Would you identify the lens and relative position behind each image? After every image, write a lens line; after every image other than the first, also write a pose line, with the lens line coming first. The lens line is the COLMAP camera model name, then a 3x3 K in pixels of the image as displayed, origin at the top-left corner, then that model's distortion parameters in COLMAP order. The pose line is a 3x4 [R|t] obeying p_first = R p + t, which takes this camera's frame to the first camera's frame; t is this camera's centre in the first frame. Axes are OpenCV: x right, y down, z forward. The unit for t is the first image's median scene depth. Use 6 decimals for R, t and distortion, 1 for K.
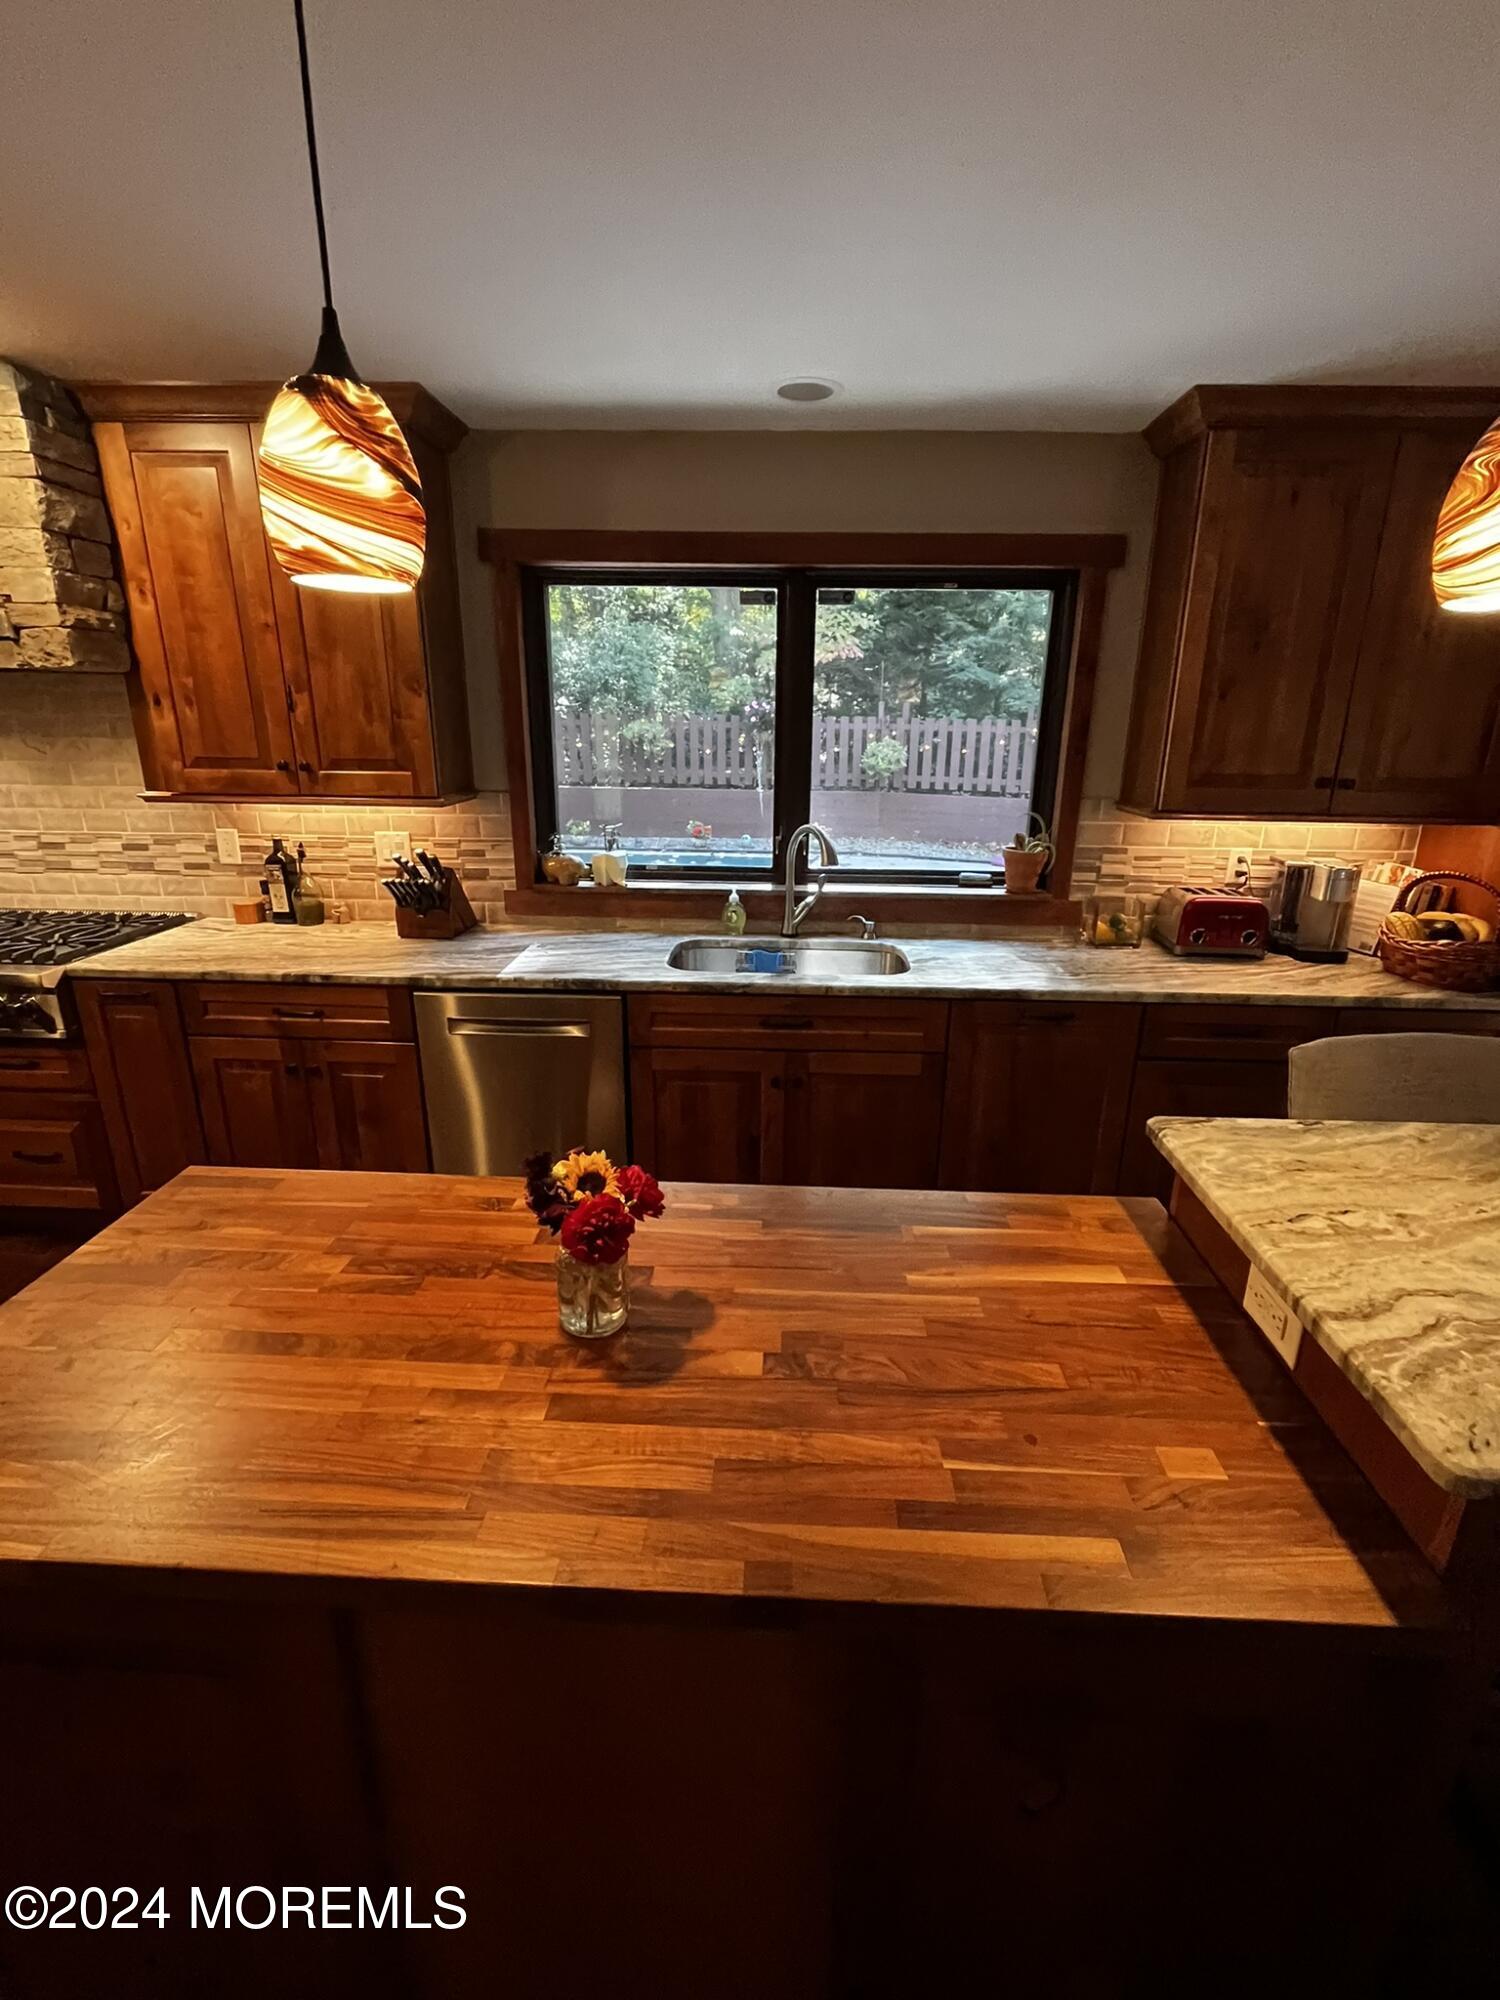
lens RADIAL K [[887.1, 0, 765.6], [0, 887.1, 994.6], [0, 0, 1]] dist [-0.002139, -0.000744]
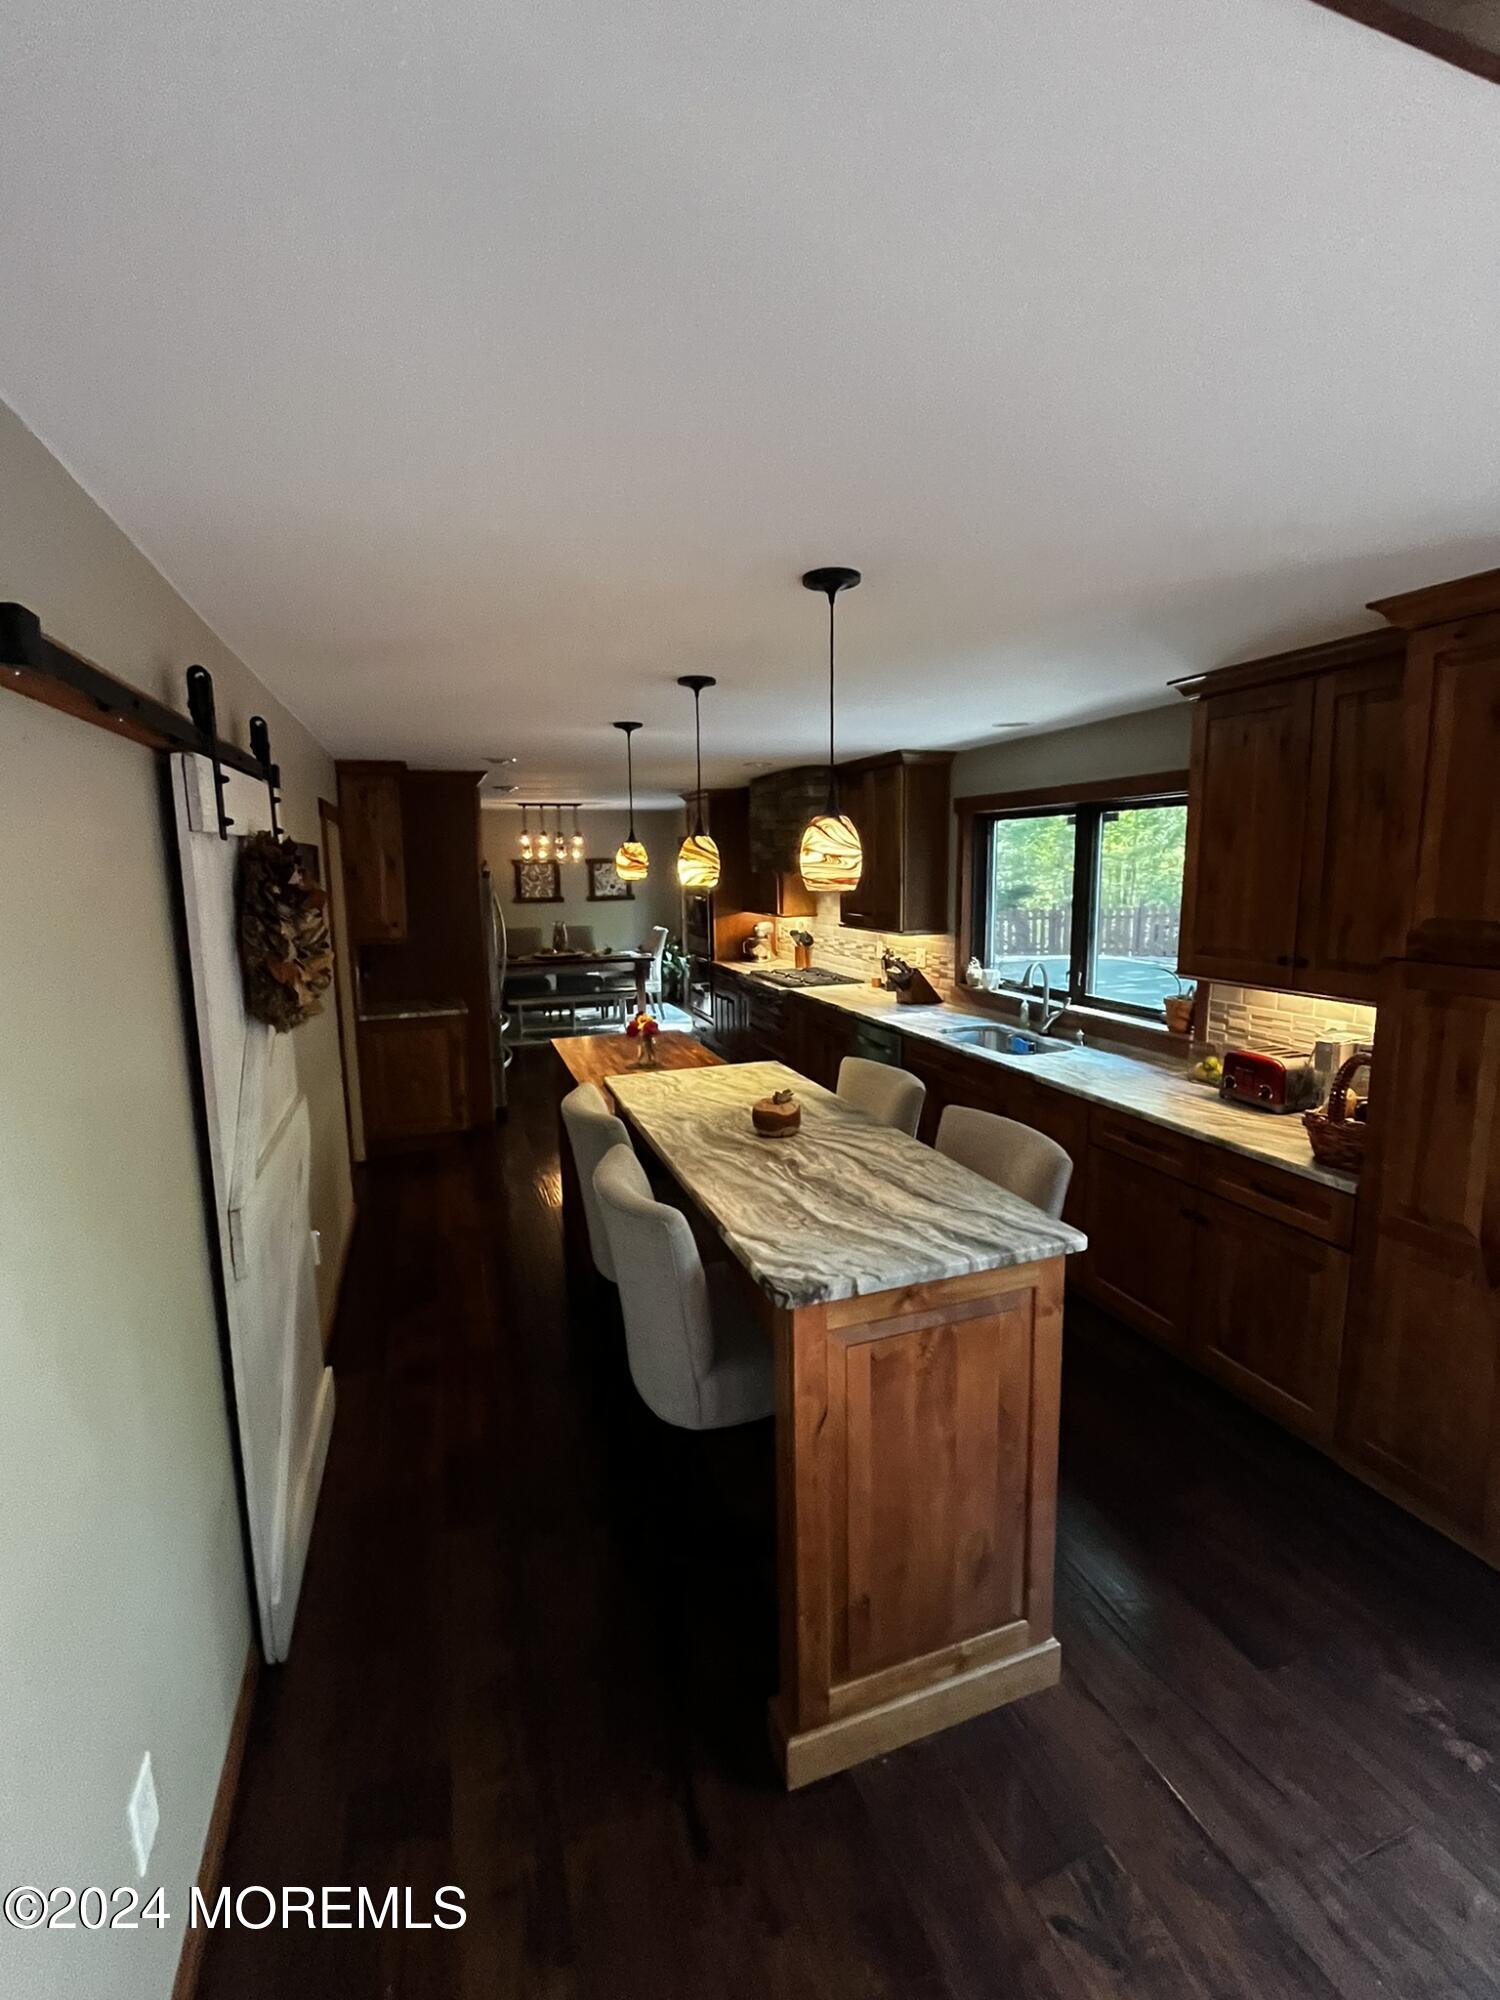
lens RADIAL K [[887.1, 0, 765.6], [0, 887.1, 994.6], [0, 0, 1]] dist [-0.002139, -0.000744]
pose [[0.379425, 0.119326, -0.917496, 1.213958], [-0.259386, 0.965600, 0.018315, -0.036123], [0.888119, 0.231036, 0.397324, -0.036612]]
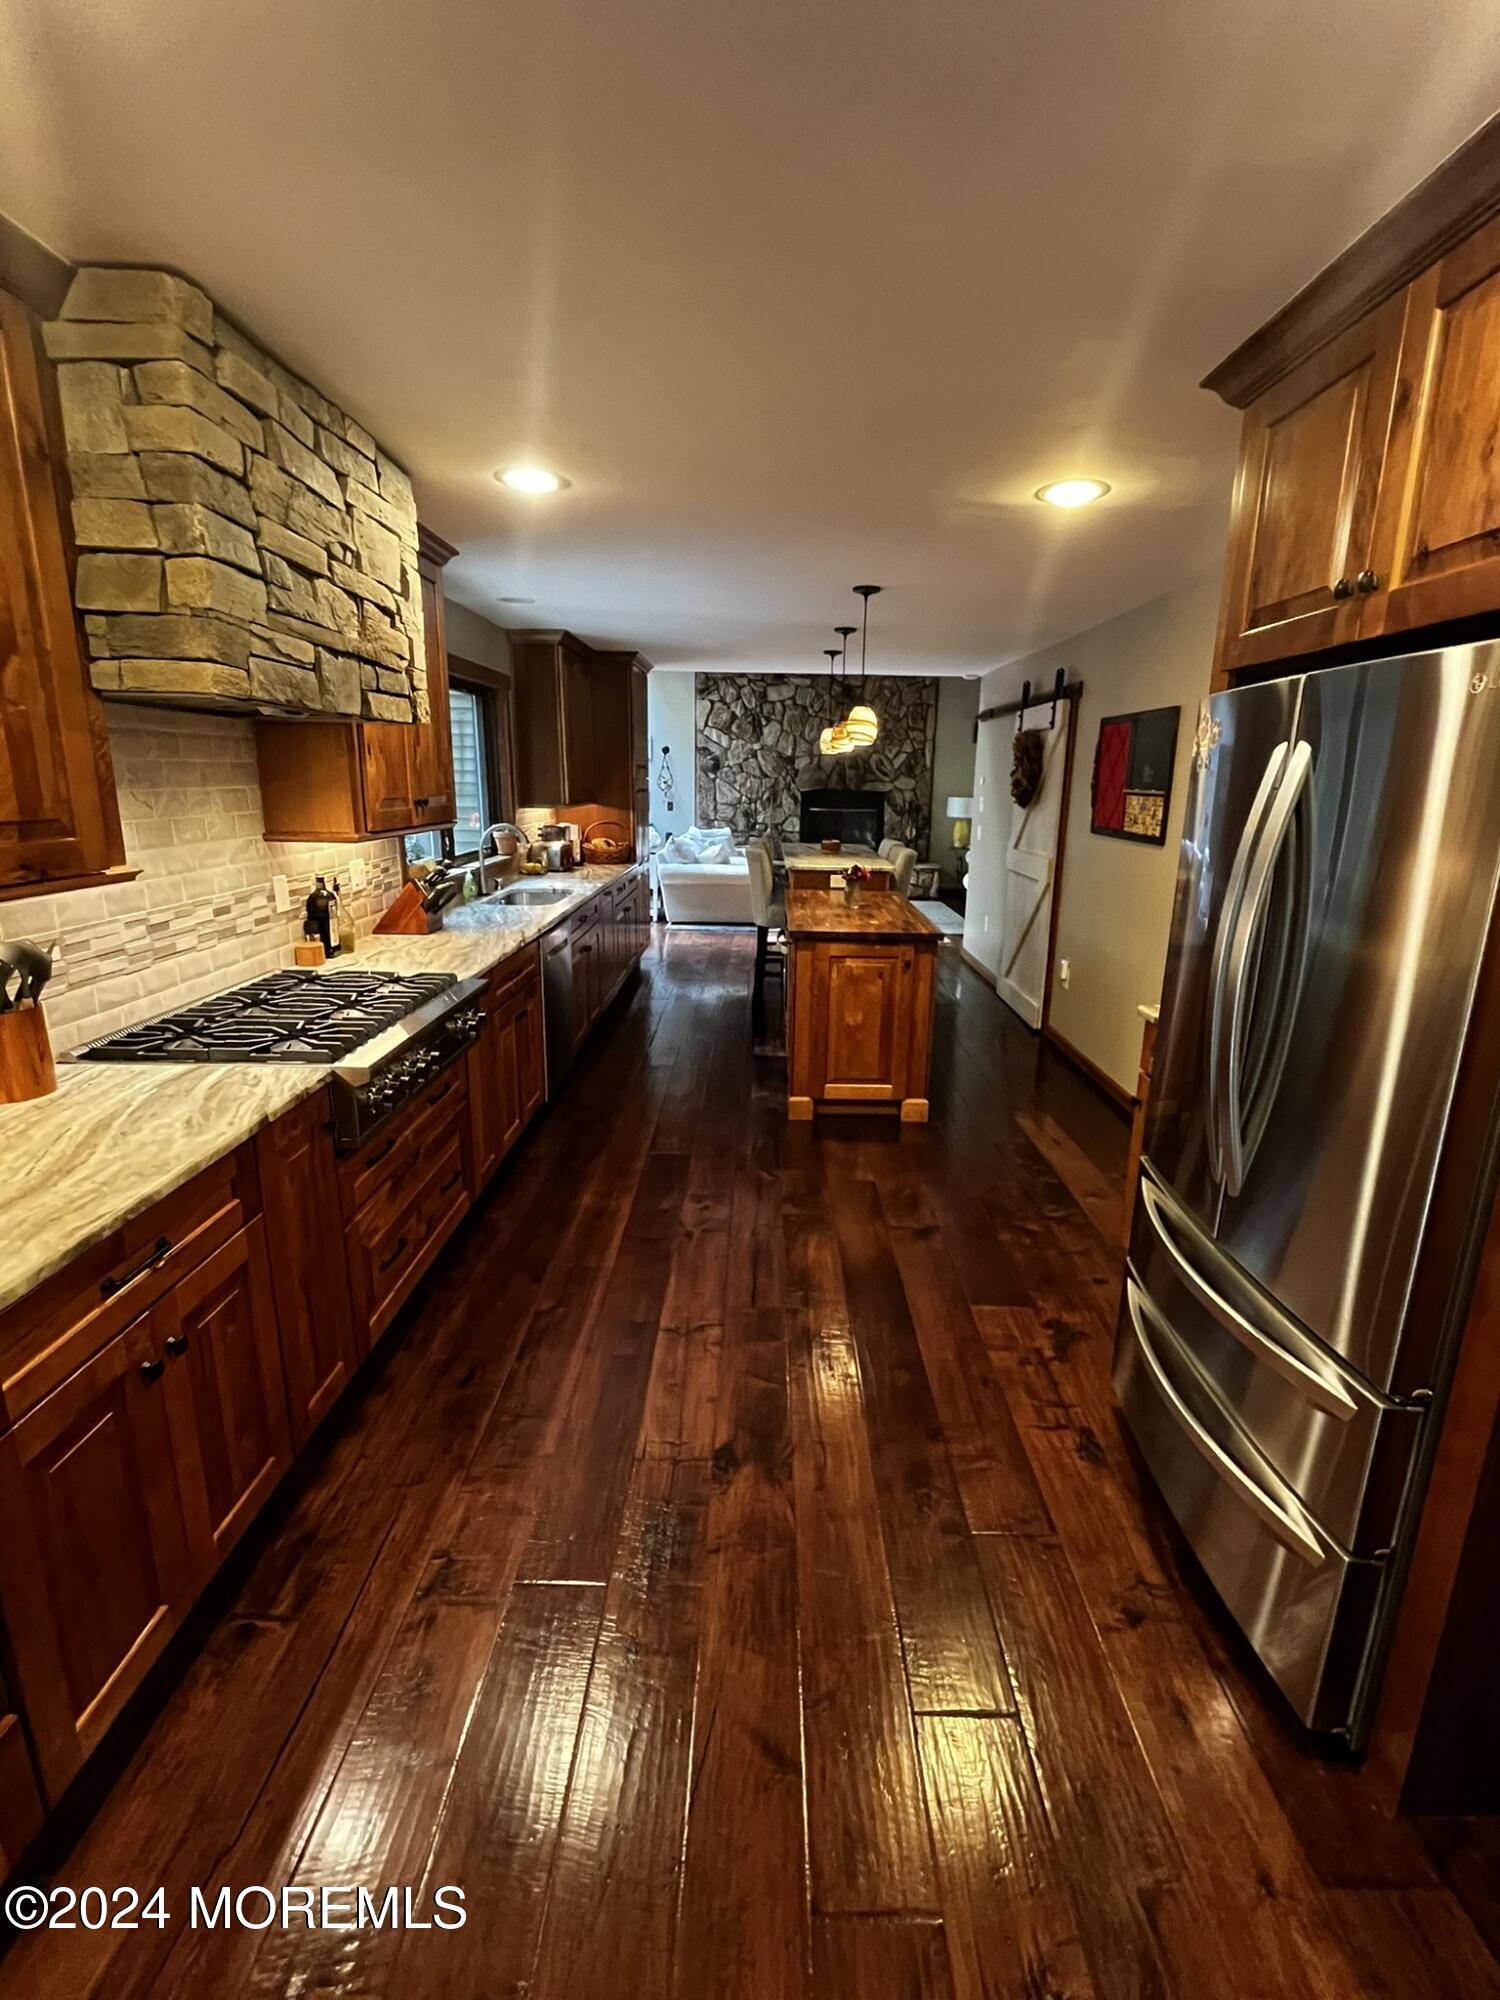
lens RADIAL K [[887.1, 0, 765.6], [0, 887.1, 994.6], [0, 0, 1]] dist [-0.002139, -0.000744]
pose [[-0.033678, -0.253274, 0.966808, -1.602022], [0.284775, 0.924825, 0.252196, -0.159628], [-0.958003, 0.283816, 0.040980, 0.483429]]
